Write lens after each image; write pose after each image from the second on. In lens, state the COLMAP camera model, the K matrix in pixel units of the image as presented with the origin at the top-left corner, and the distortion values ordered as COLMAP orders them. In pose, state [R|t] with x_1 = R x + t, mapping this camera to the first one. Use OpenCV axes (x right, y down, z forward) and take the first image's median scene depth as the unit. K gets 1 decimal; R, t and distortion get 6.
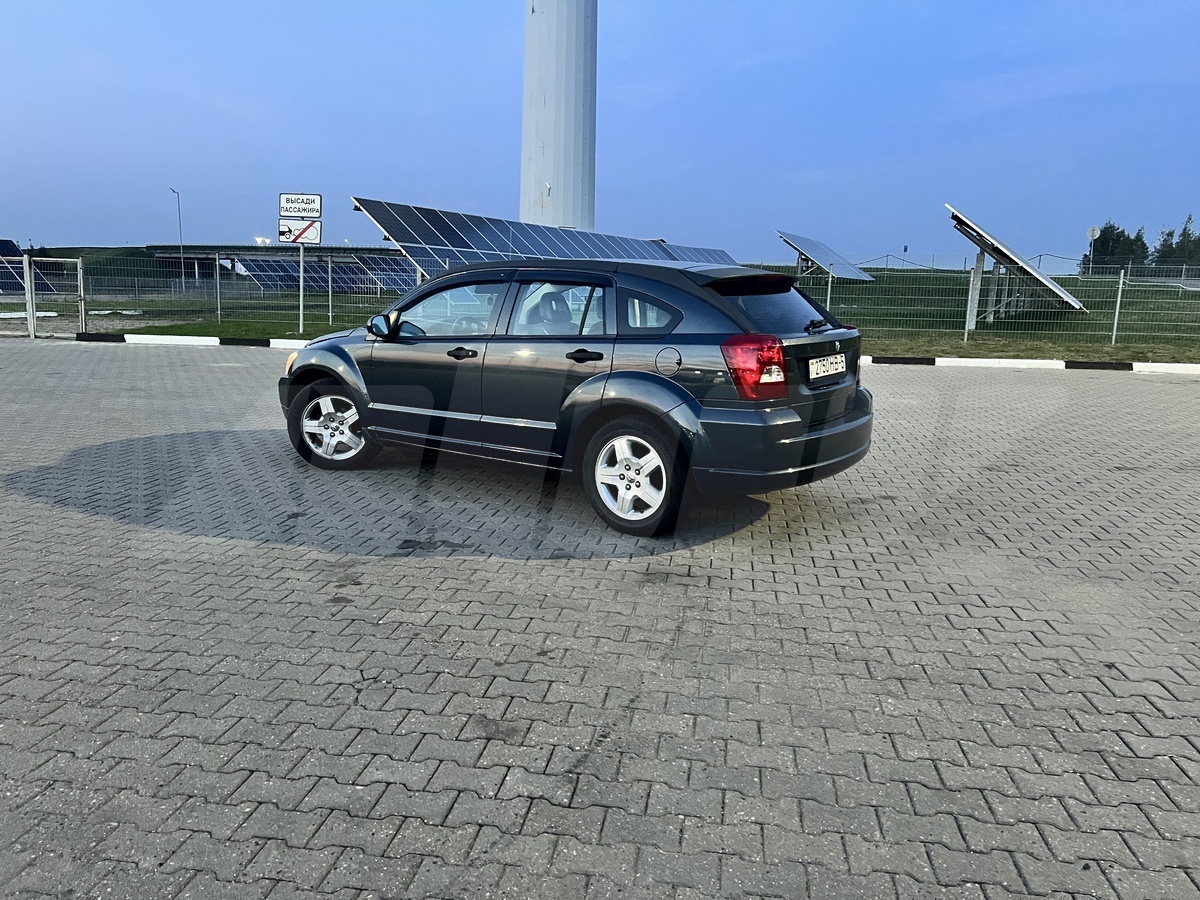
lens RADIAL K [[903.2, 0, 600.0], [0, 903.2, 449.2], [0, 0, 1]] dist [0.004955, -0.002980]
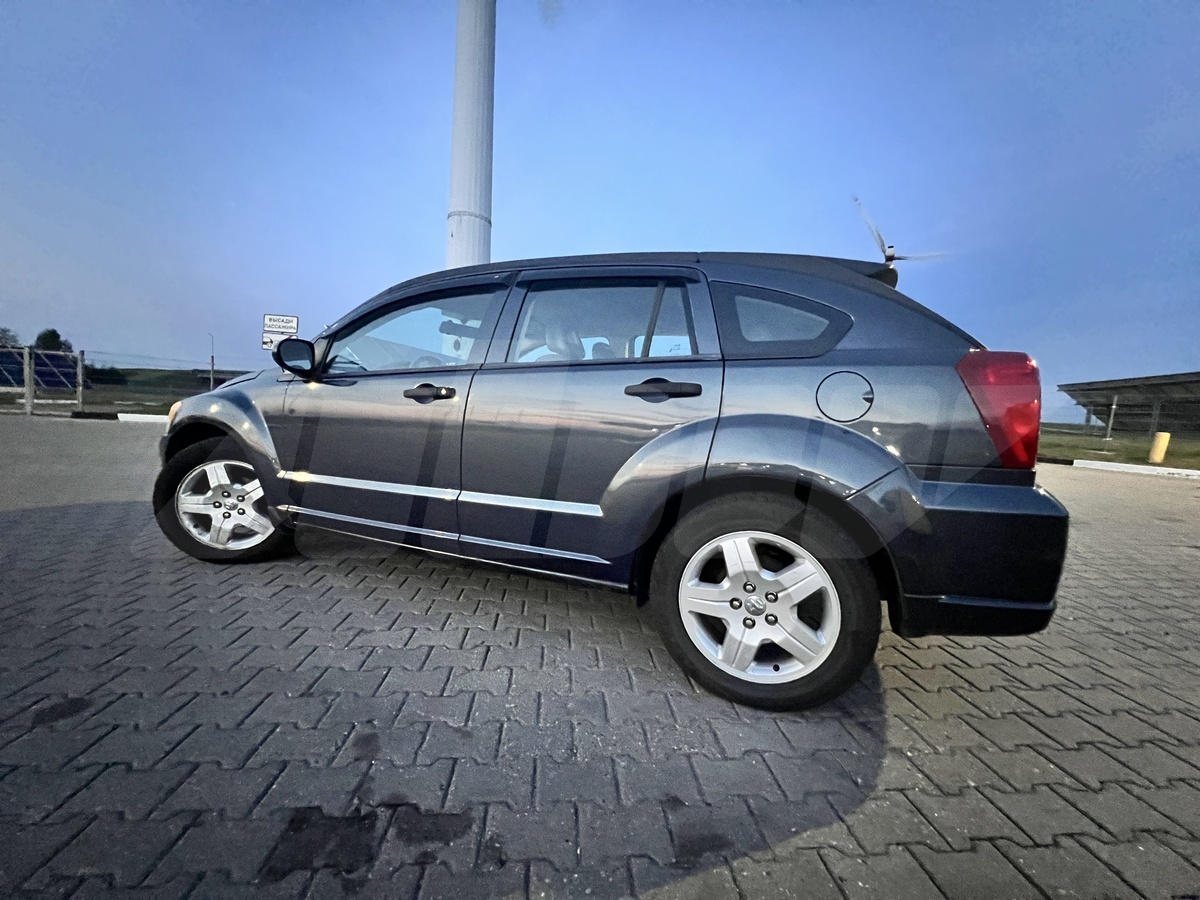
lens RADIAL K [[483.1, 0, 599.4], [0, 483.1, 448.1], [0, 0, 1]] dist [-0.003817, -0.000078]
pose [[0.971241, 0.007417, 0.237985, -0.110327], [0.013989, 0.996010, -0.088135, -0.034287], [-0.237689, 0.088929, 0.967262, 0.610405]]
